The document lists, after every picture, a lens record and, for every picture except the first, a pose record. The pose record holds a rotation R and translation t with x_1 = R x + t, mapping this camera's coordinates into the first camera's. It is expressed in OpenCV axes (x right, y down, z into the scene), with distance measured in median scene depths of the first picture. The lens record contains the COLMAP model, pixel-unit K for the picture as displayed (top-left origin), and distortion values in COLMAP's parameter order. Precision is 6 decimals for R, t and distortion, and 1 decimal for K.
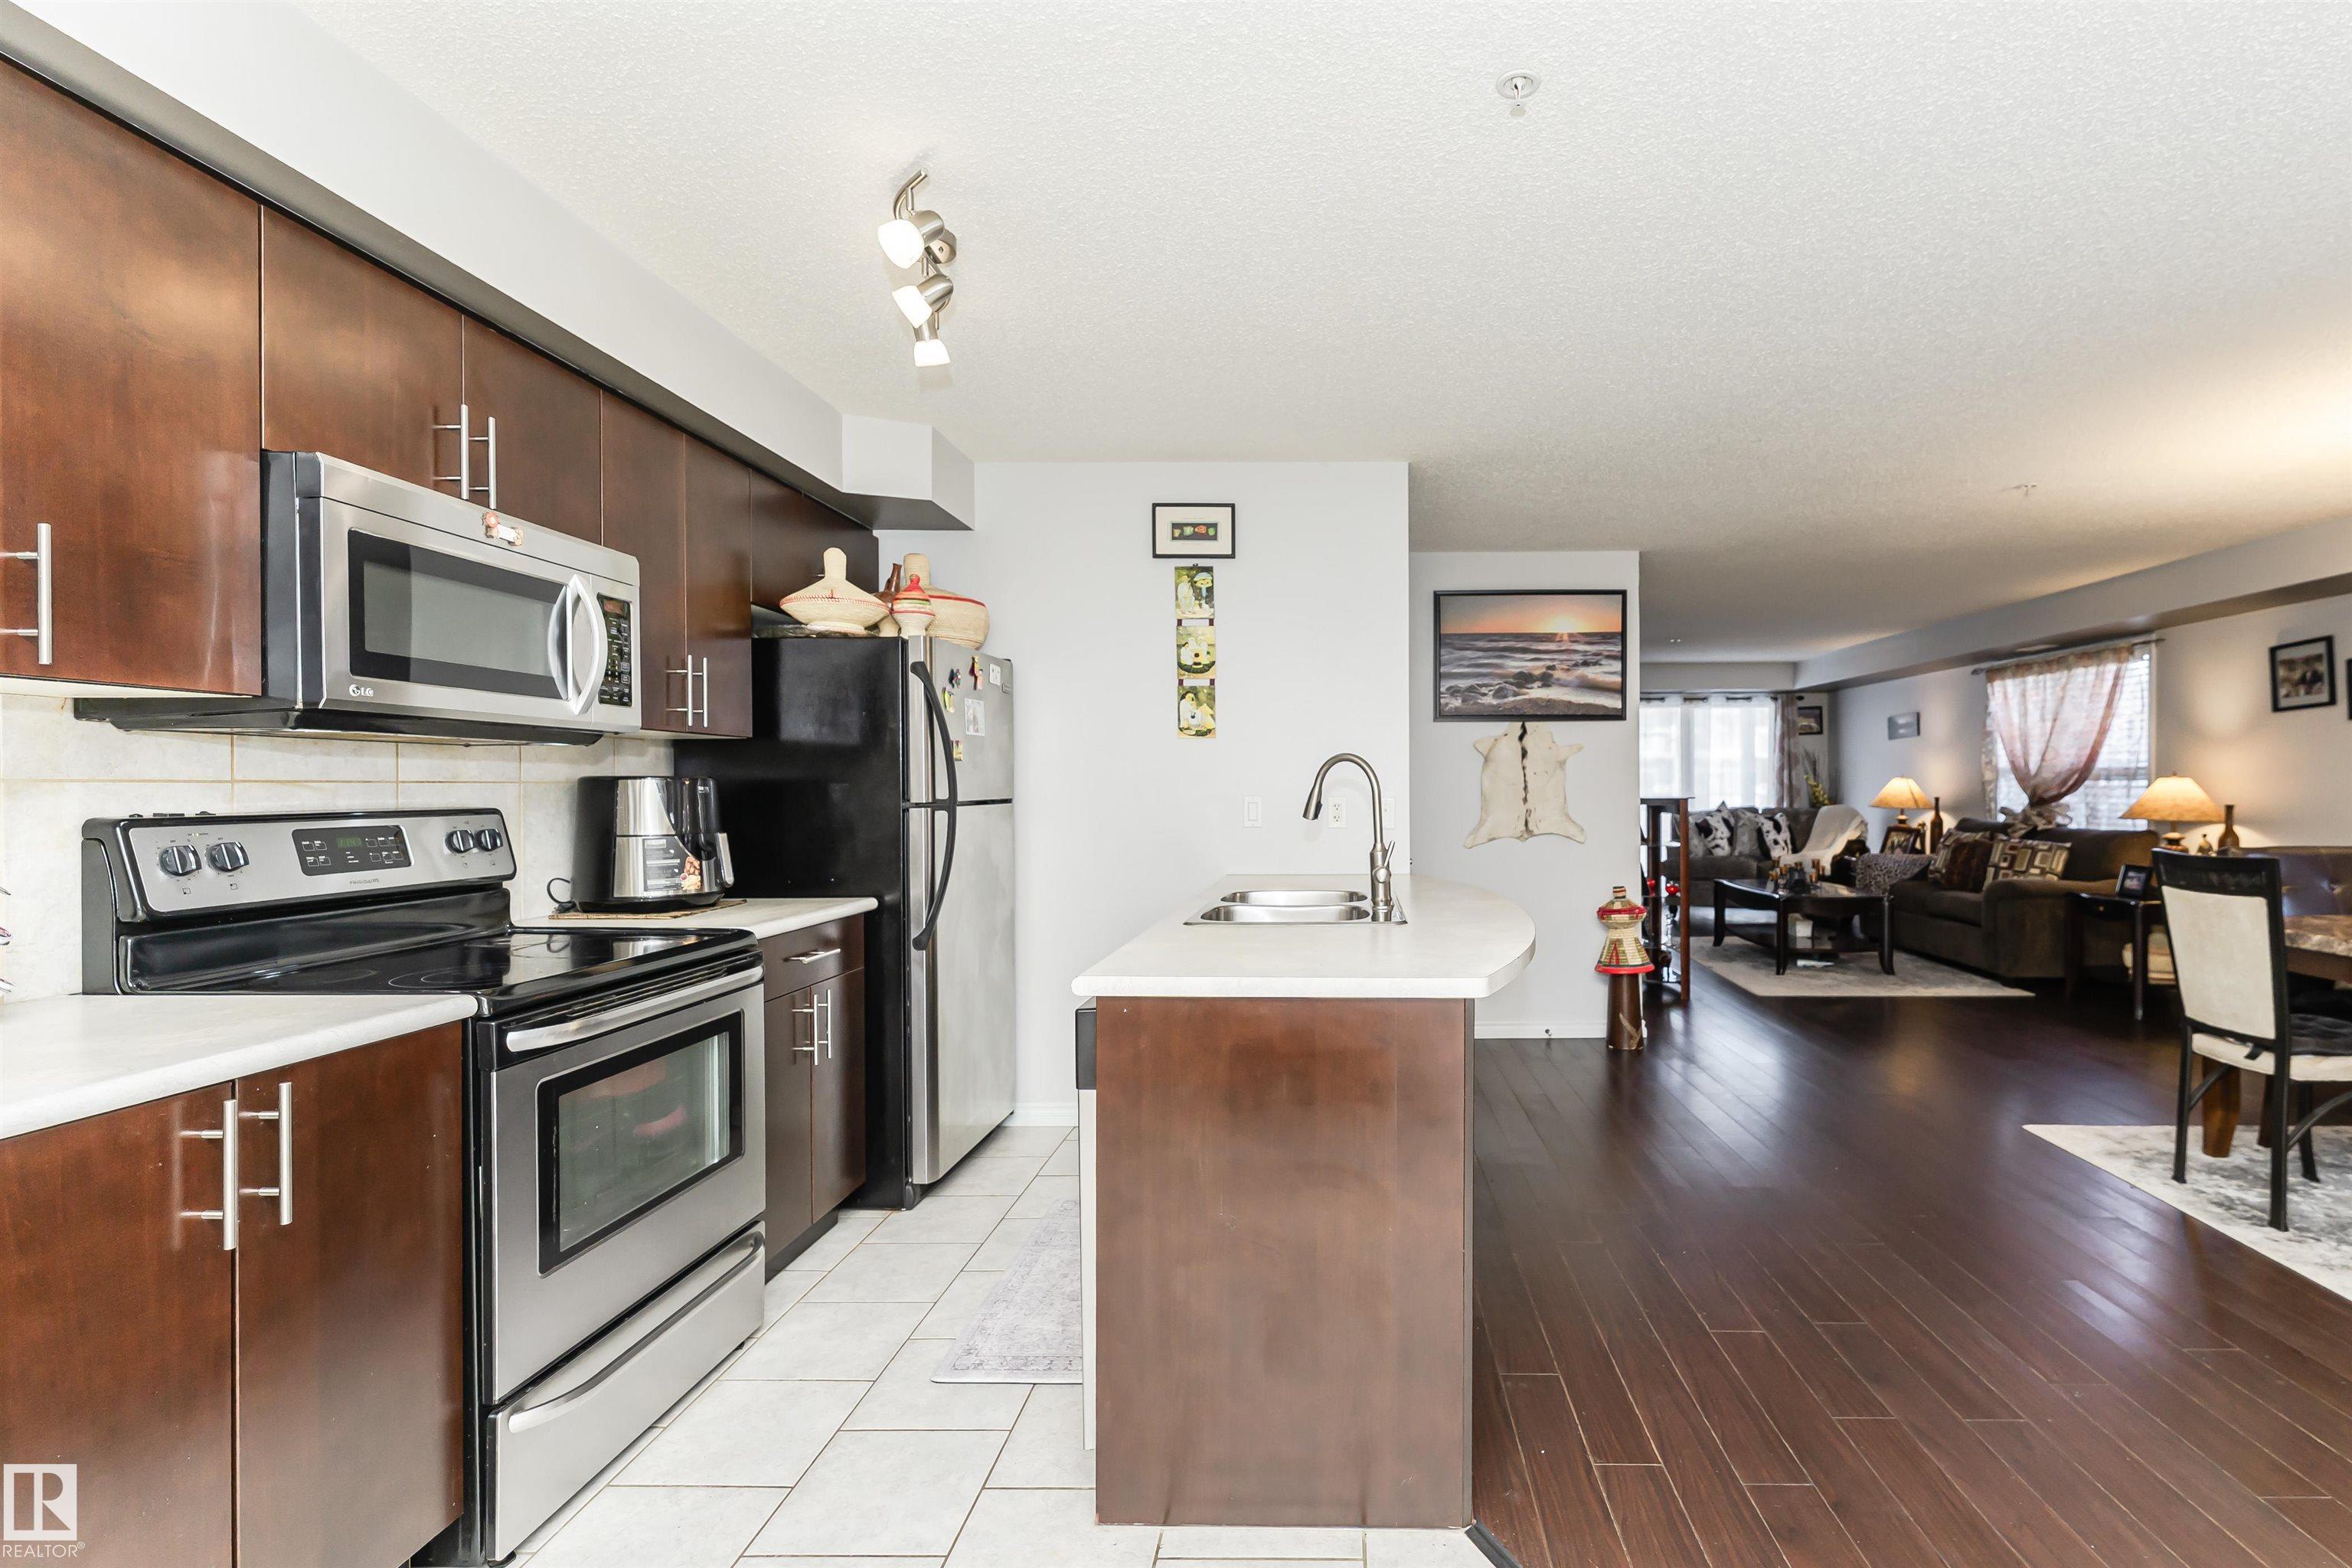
lens RADIAL K [[1088.1, 0, 1344.6], [0, 1088.1, 787.9], [0, 0, 1]] dist [0.010914, -0.000649]
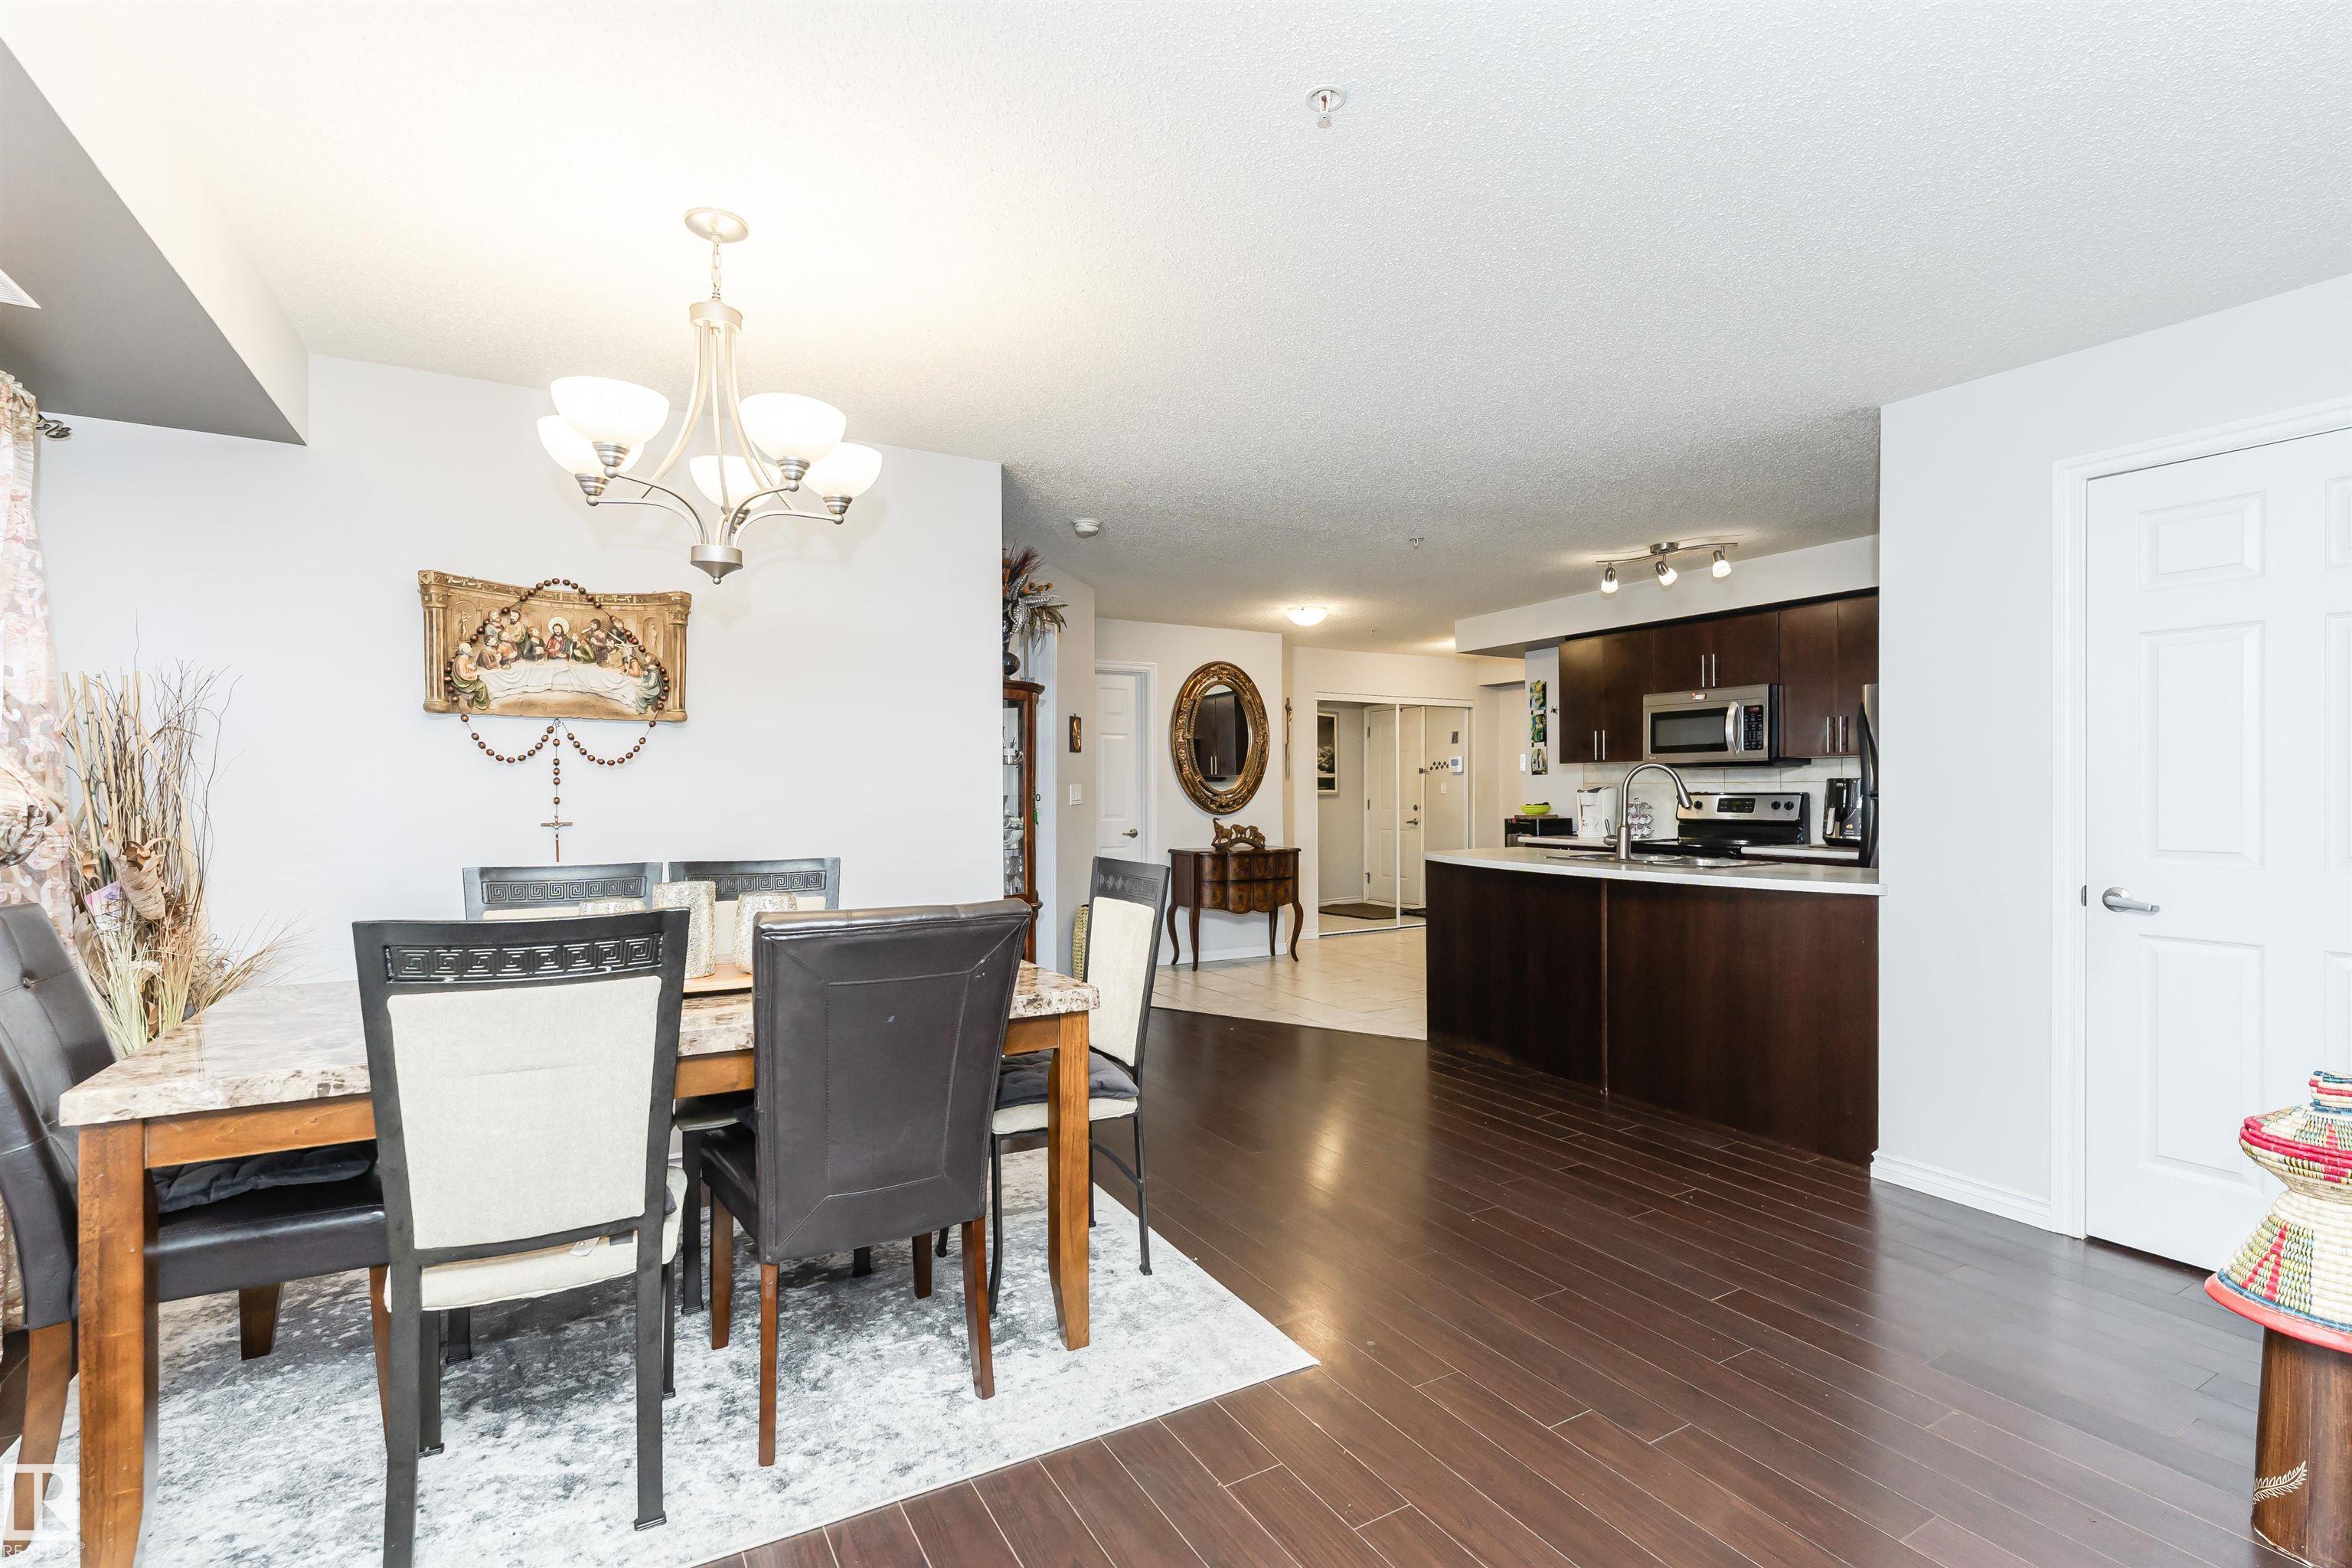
lens RADIAL K [[1161.4, 0, 1177.1], [0, 1161.4, 785.6], [0, 0, 1]] dist [-0.000317, 0.000036]
pose [[-0.877540, 0.001584, -0.479501, 1.004476], [0.001614, 0.999999, 0.000350, -0.000393], [0.479501, -0.000467, -0.877541, 1.575063]]
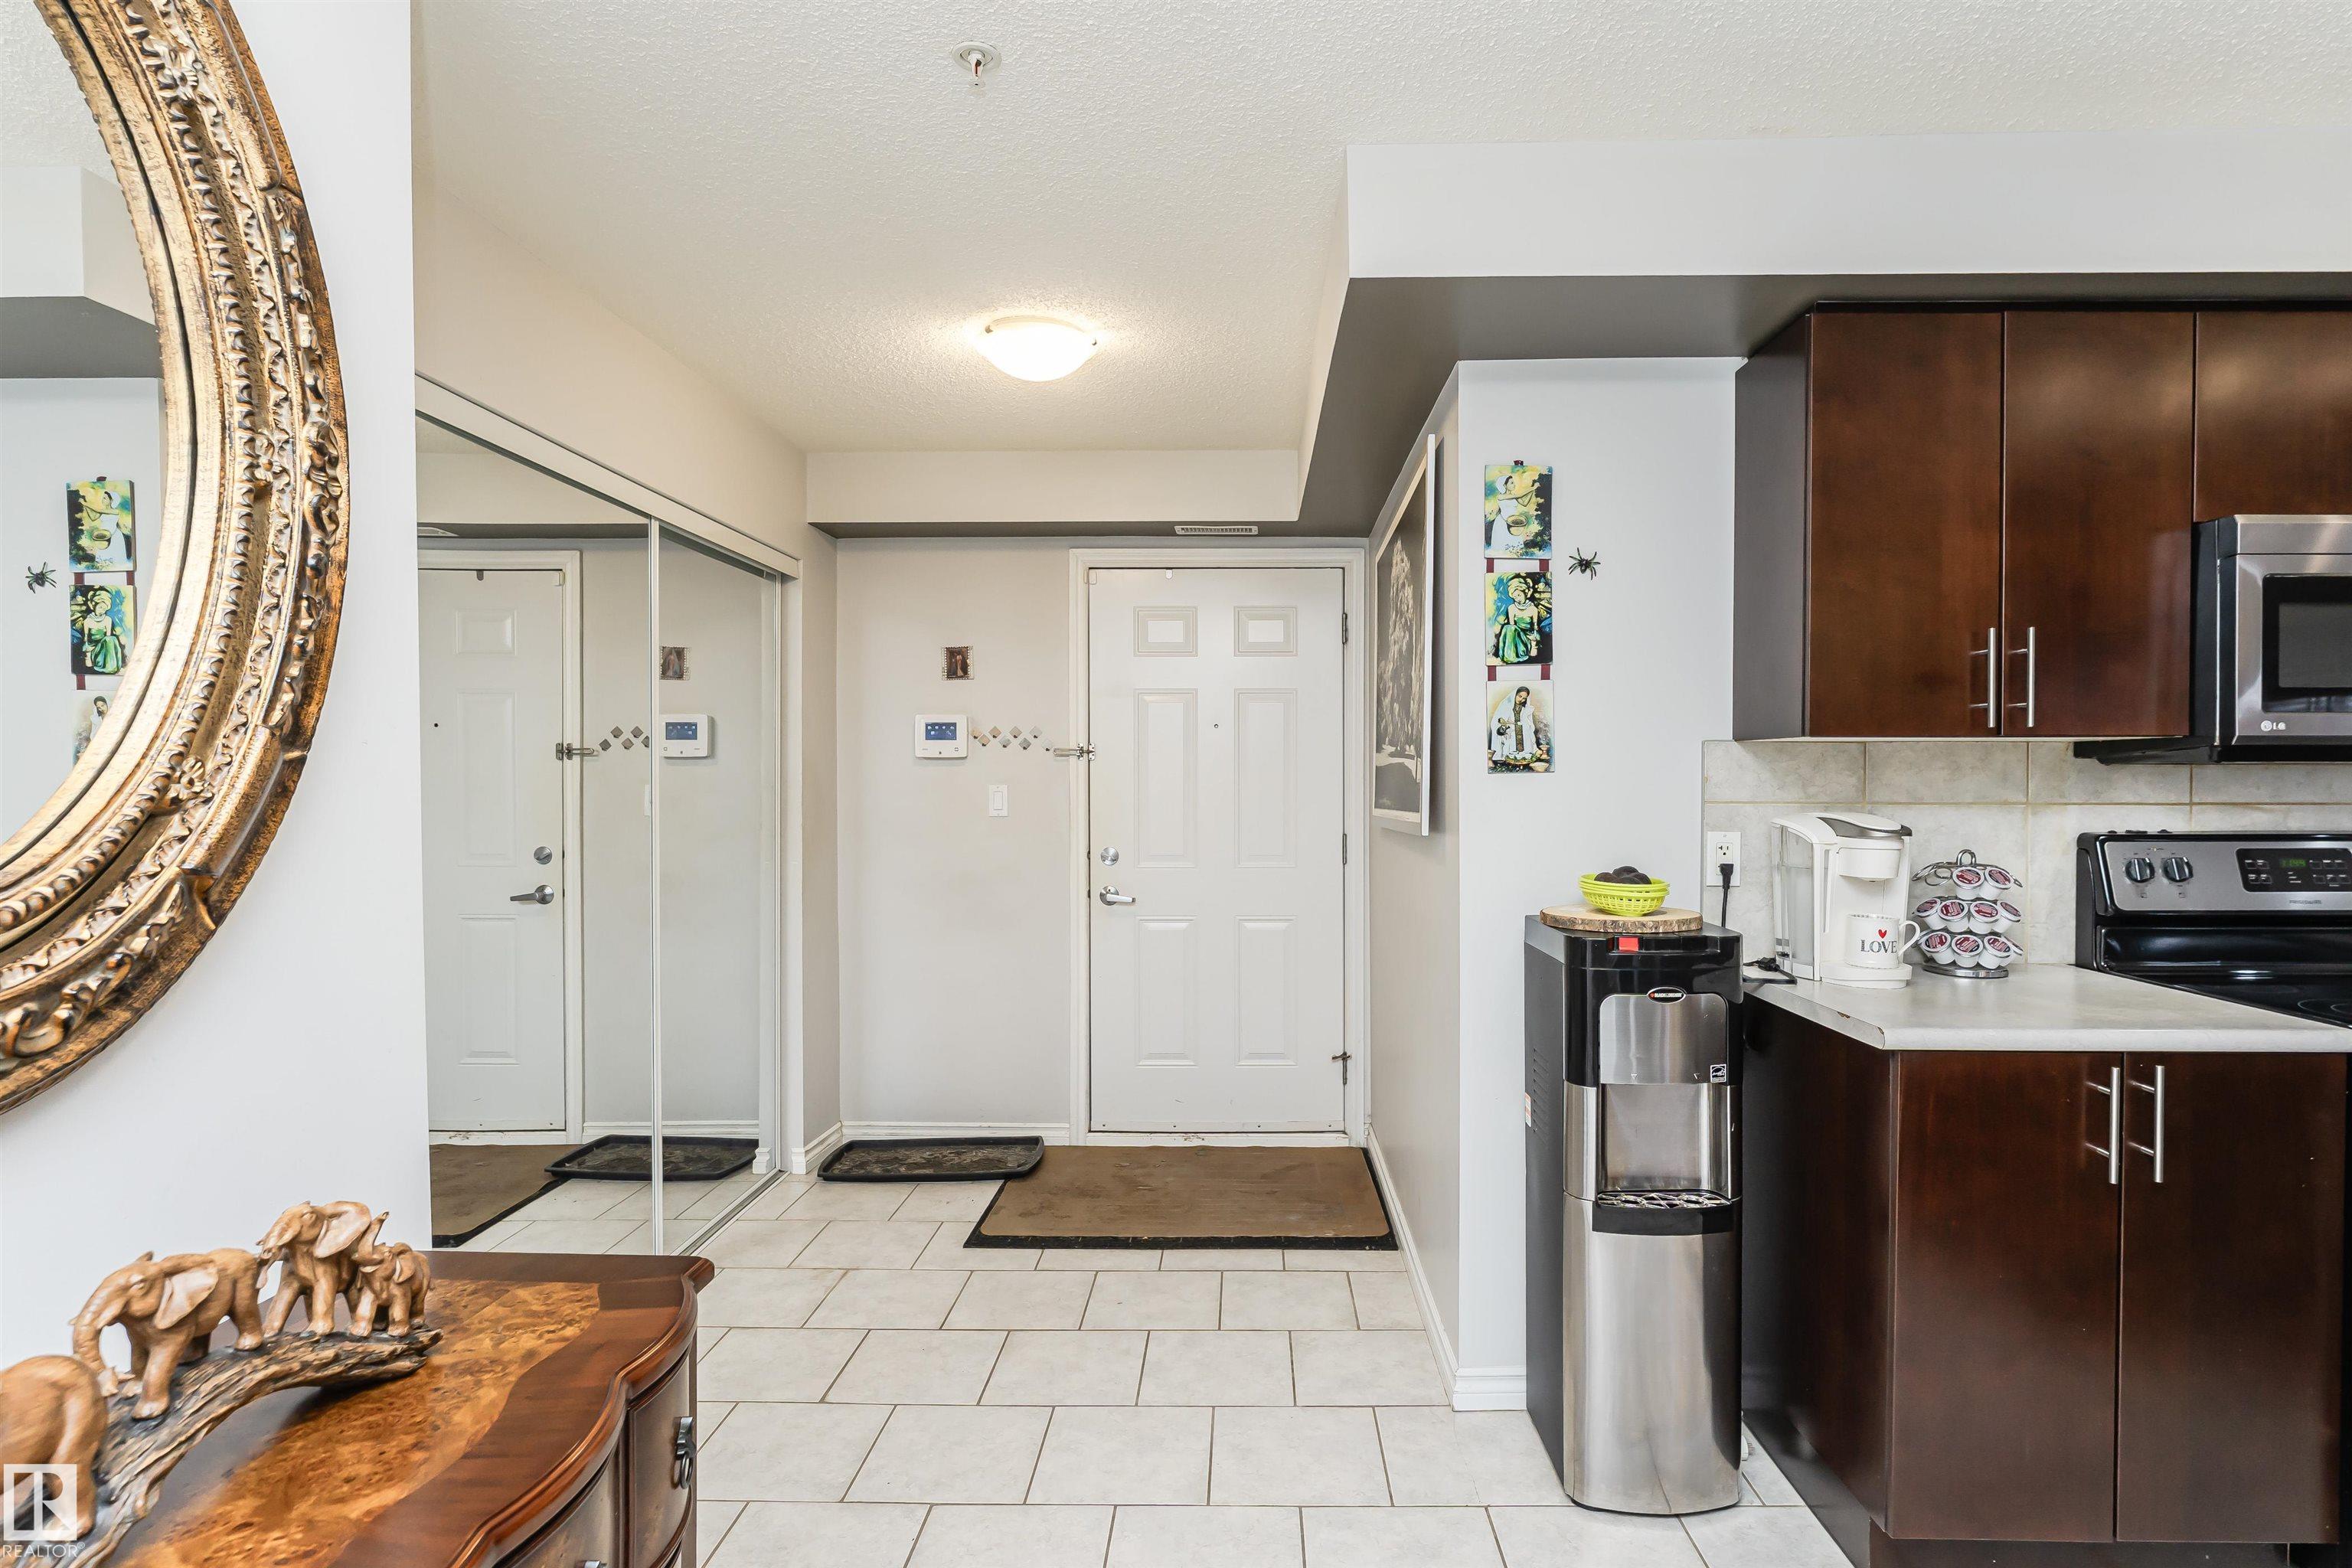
lens RADIAL K [[1161.4, 0, 1194.4], [0, 1161.4, 795.1], [0, 0, 1]] dist [-0.000317, 0.000036]
pose [[-0.017133, 0.017892, -0.999693, 0.111688], [-0.001200, 0.999839, 0.017915, -0.017437], [0.999852, 0.001507, -0.017109, -0.014030]]
